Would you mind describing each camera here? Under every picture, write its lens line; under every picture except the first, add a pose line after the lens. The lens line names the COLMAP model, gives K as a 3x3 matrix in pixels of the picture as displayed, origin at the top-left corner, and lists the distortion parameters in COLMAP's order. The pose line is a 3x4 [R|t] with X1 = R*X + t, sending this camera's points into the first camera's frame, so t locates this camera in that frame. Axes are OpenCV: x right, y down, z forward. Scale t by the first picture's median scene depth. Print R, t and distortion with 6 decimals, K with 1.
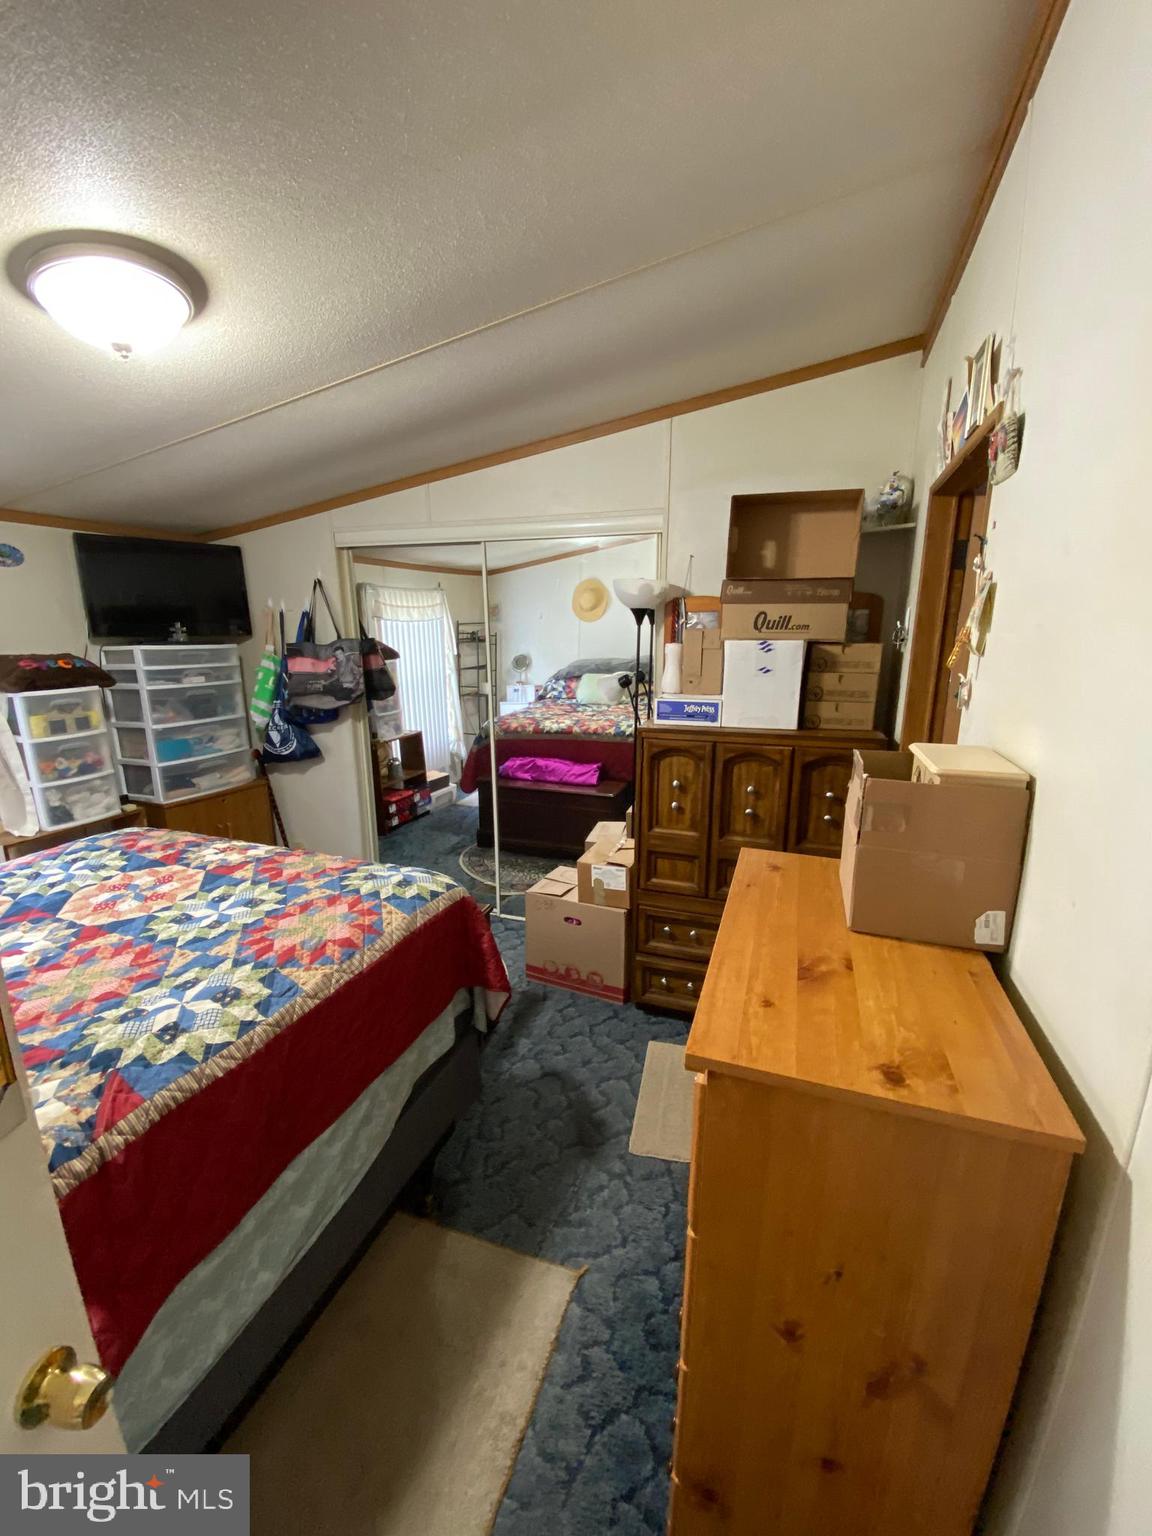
lens RADIAL K [[615.7, 0, 582.5], [0, 615.7, 773.9], [0, 0, 1]] dist [0.030557, -0.027550]
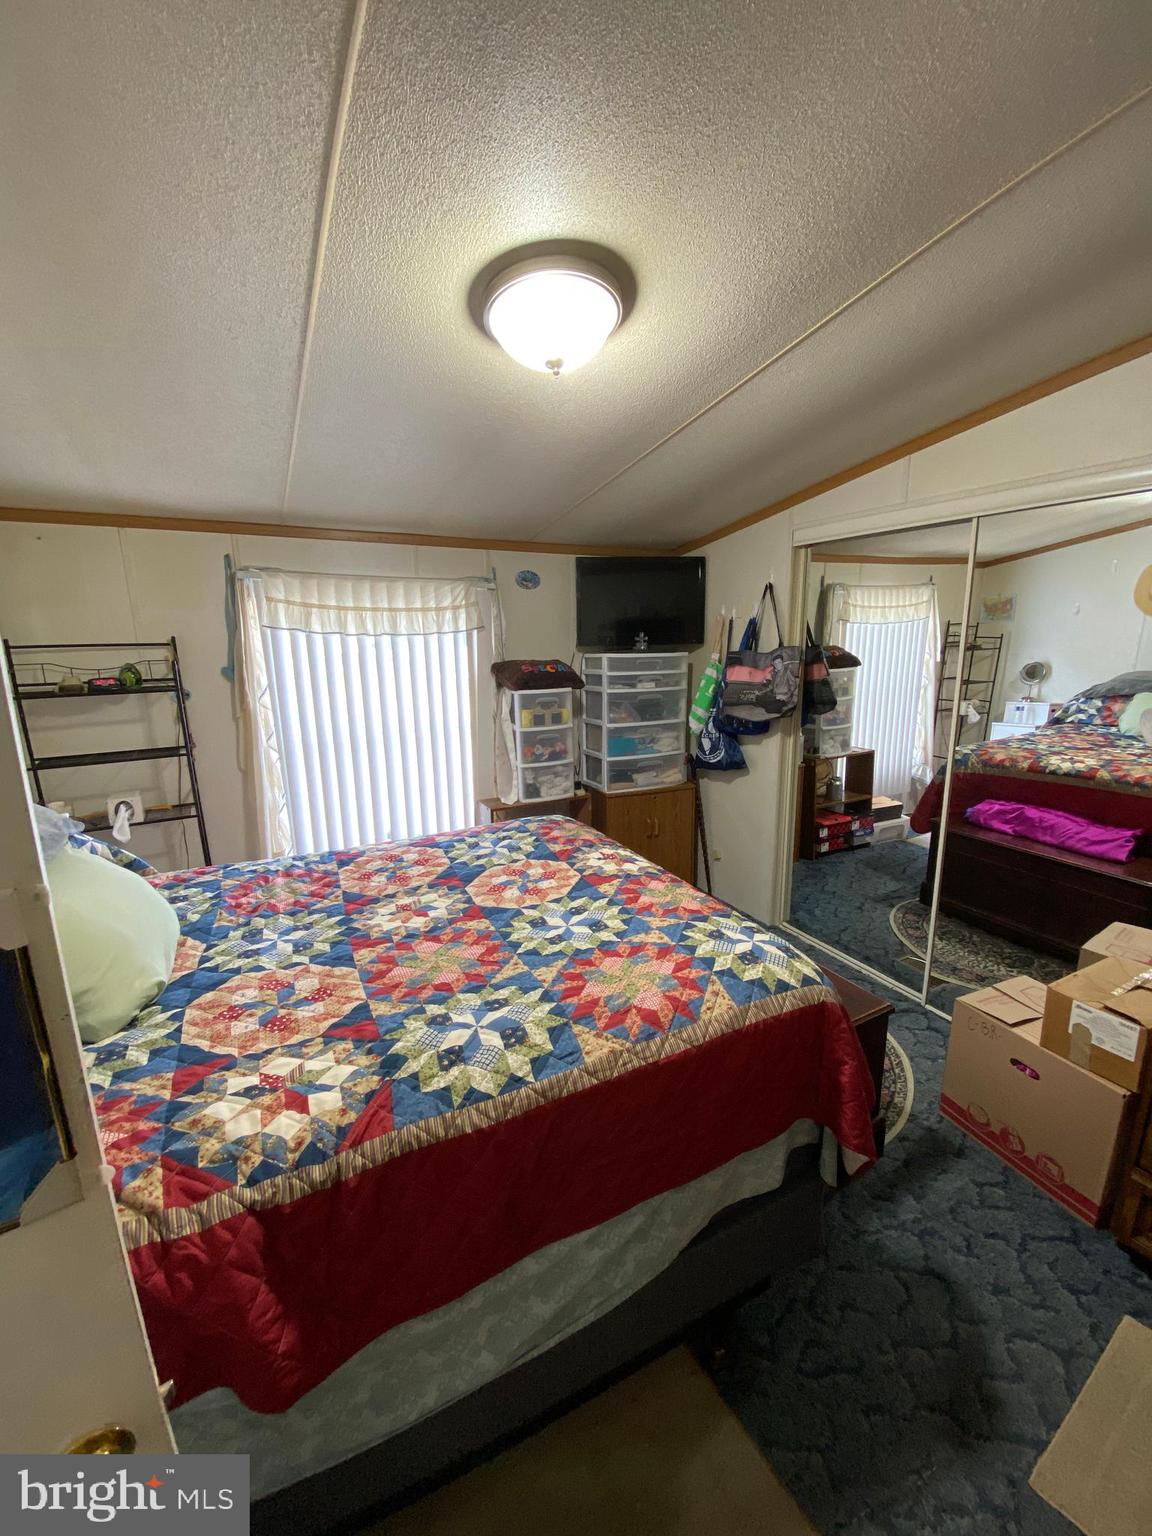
lens RADIAL K [[615.7, 0, 582.5], [0, 615.7, 773.9], [0, 0, 1]] dist [0.030557, -0.027550]
pose [[0.739943, 0.136966, -0.658578, 0.031237], [-0.141330, 0.988853, 0.046863, -0.045228], [0.657655, 0.058400, 0.751052, 0.177734]]
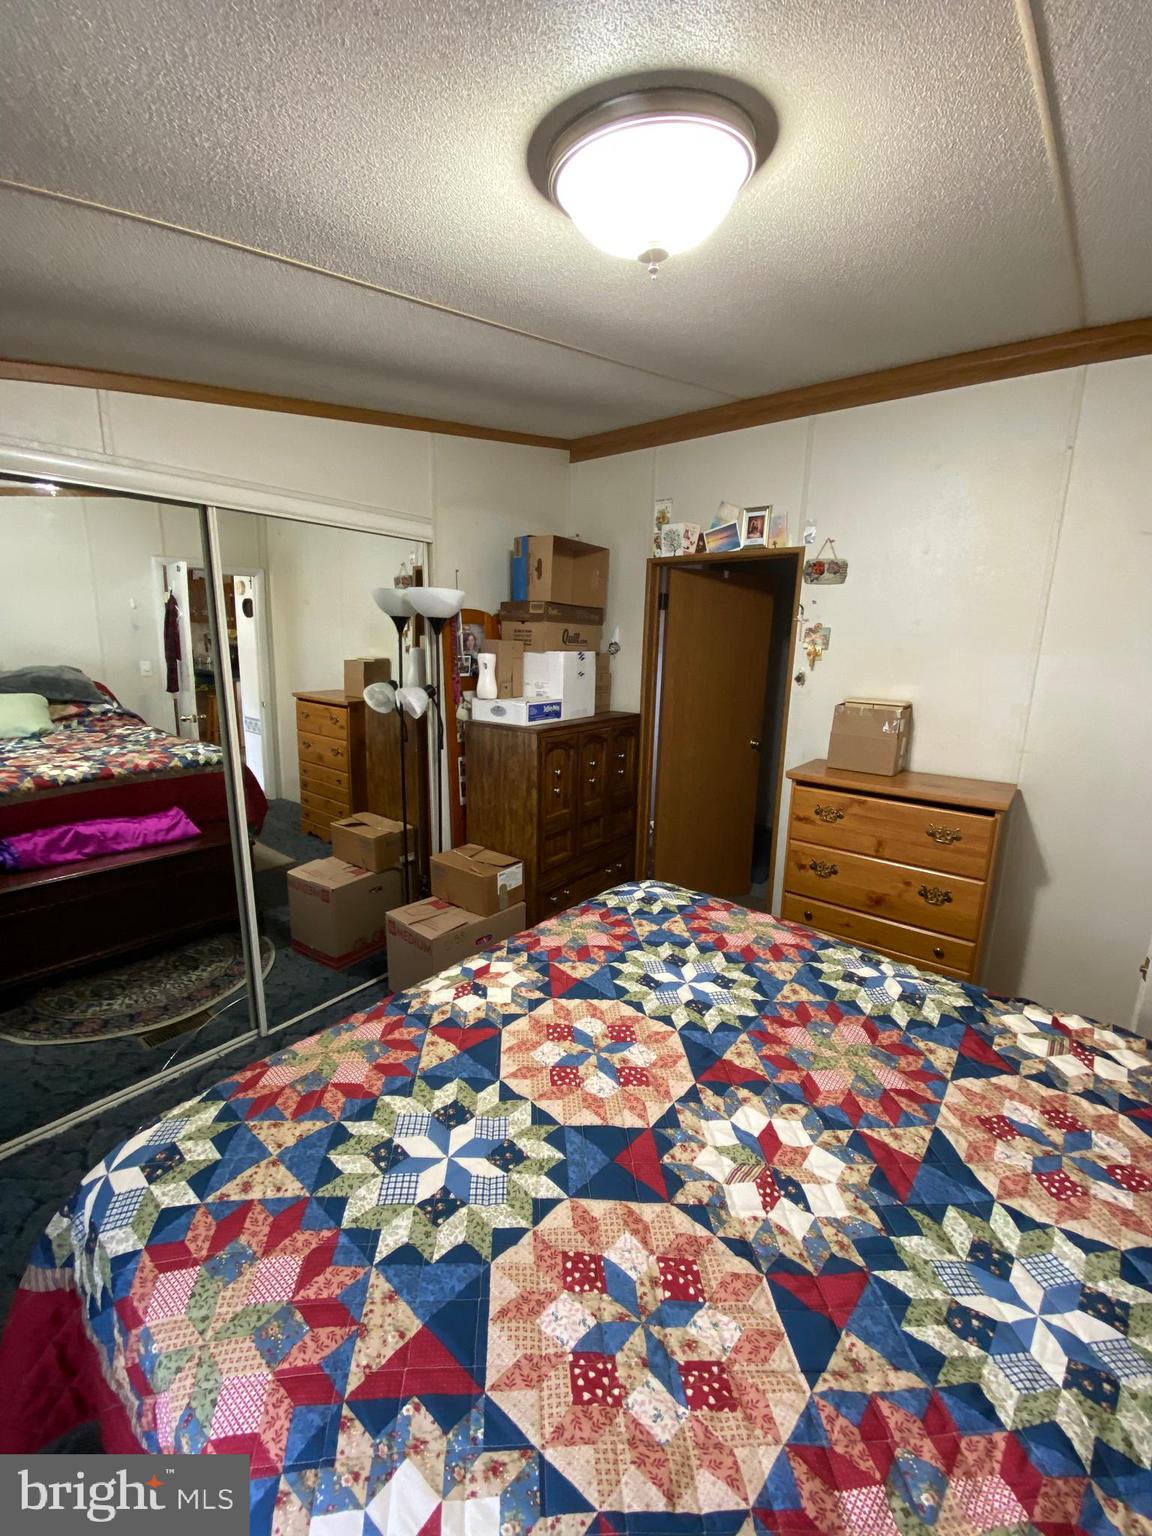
lens RADIAL K [[604.8, 0, 577.4], [0, 604.8, 773.5], [0, 0, 1]] dist [0.021397, -0.019238]
pose [[0.325549, -0.199732, 0.924189, -0.919903], [0.181976, 0.972396, 0.146049, -0.144865], [-0.927848, 0.120634, 0.352909, 0.546510]]
